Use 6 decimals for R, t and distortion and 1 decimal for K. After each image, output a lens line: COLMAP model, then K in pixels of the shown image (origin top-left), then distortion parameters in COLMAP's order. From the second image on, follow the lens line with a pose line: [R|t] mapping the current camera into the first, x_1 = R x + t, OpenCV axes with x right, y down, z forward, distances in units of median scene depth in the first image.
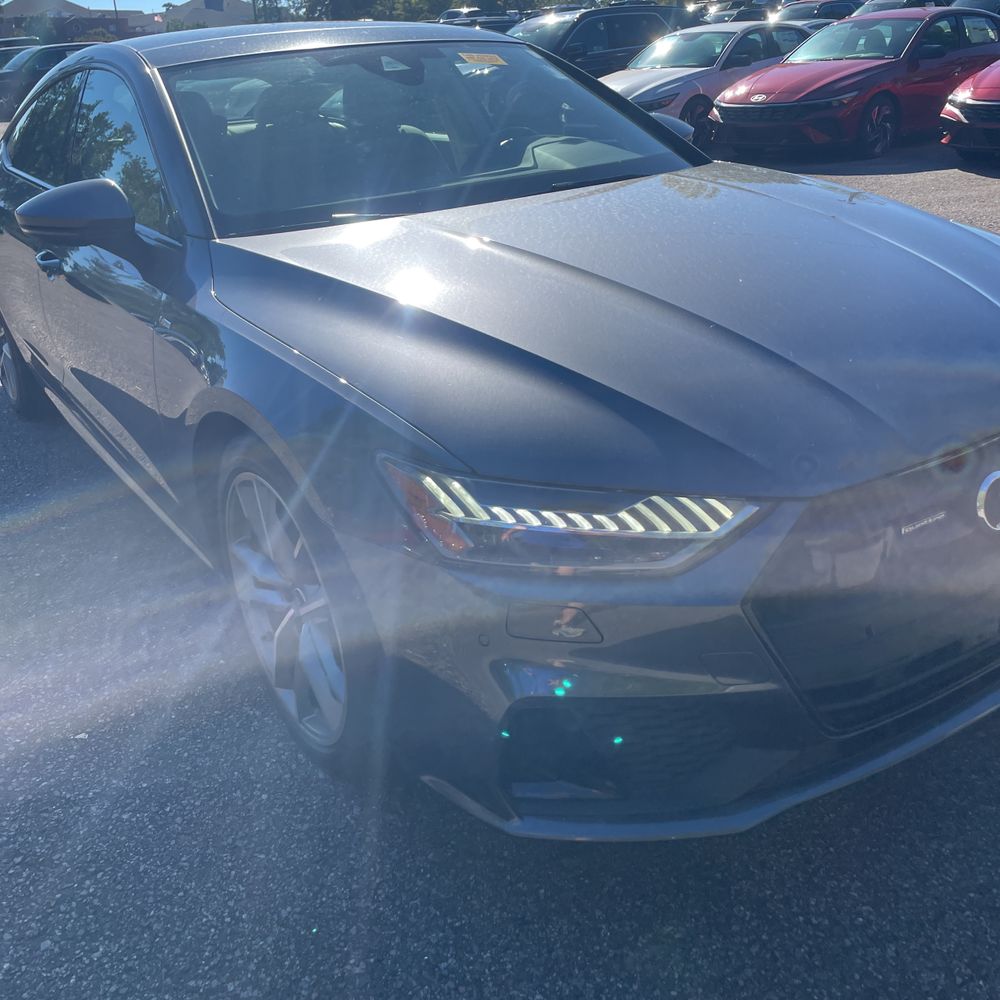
lens RADIAL K [[999.8, 0, 472.0], [0, 999.8, 497.5], [0, 0, 1]] dist [0.086184, -0.123597]
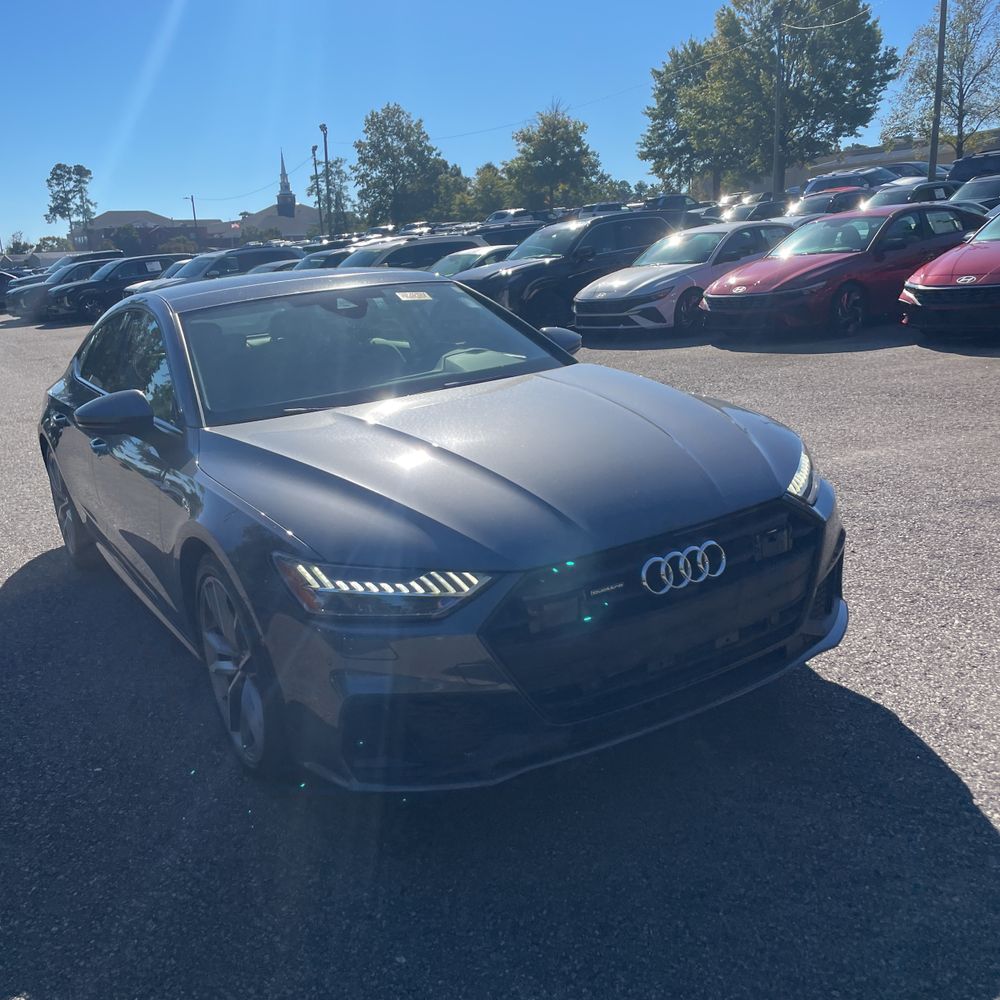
lens RADIAL K [[999.8, 0, 472.0], [0, 999.8, 497.5], [0, 0, 1]] dist [0.086184, -0.123597]
pose [[0.998136, -0.023276, -0.056410, 0.161819], [0.013396, 0.985428, -0.169566, 0.074737], [0.059535, 0.168494, 0.983903, -0.306894]]
